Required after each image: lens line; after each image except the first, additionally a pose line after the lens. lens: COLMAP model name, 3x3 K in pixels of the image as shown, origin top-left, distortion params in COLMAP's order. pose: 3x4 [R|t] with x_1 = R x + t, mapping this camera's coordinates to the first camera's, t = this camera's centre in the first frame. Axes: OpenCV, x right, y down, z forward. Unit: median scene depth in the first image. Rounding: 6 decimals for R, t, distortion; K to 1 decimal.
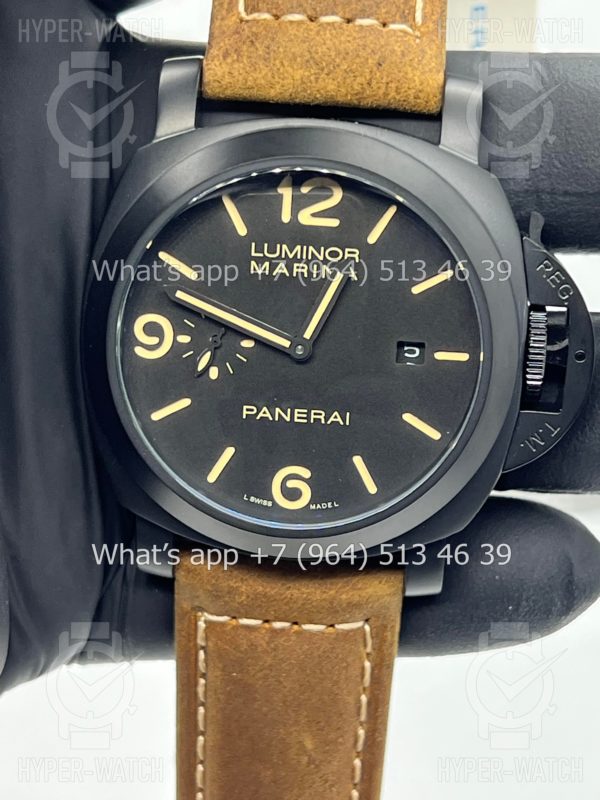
lens RADIAL K [[1789.8, 0, 296.1], [0, 1789.8, 399.3], [0, 0, 1]] dist [0.261626, 0.000000]
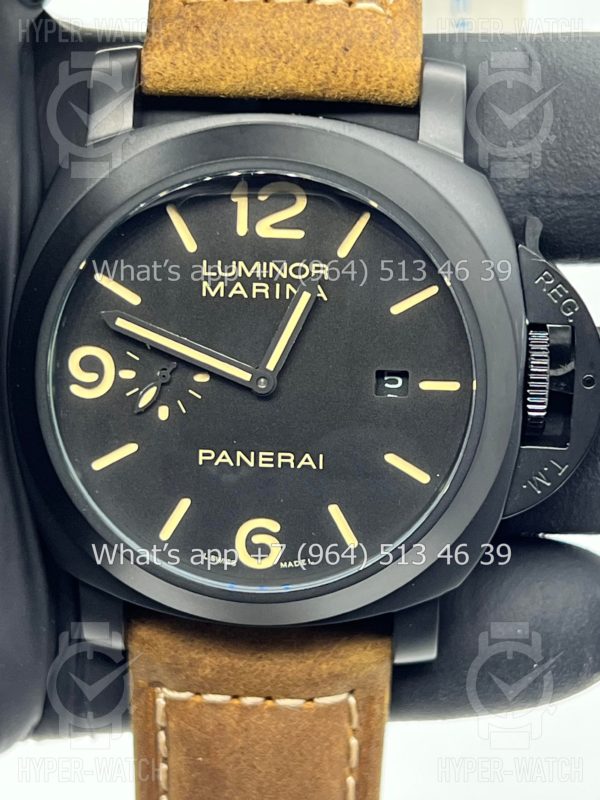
lens RADIAL K [[1789.8, 0, 302.5], [0, 1789.8, 406.0], [0, 0, 1]] dist [0.261626, 0.000000]
pose [[0.999555, -0.028775, 0.007867, 0.013902], [0.028831, 0.999559, -0.007077, -0.009967], [-0.007660, 0.007301, 0.999944, 0.140471]]
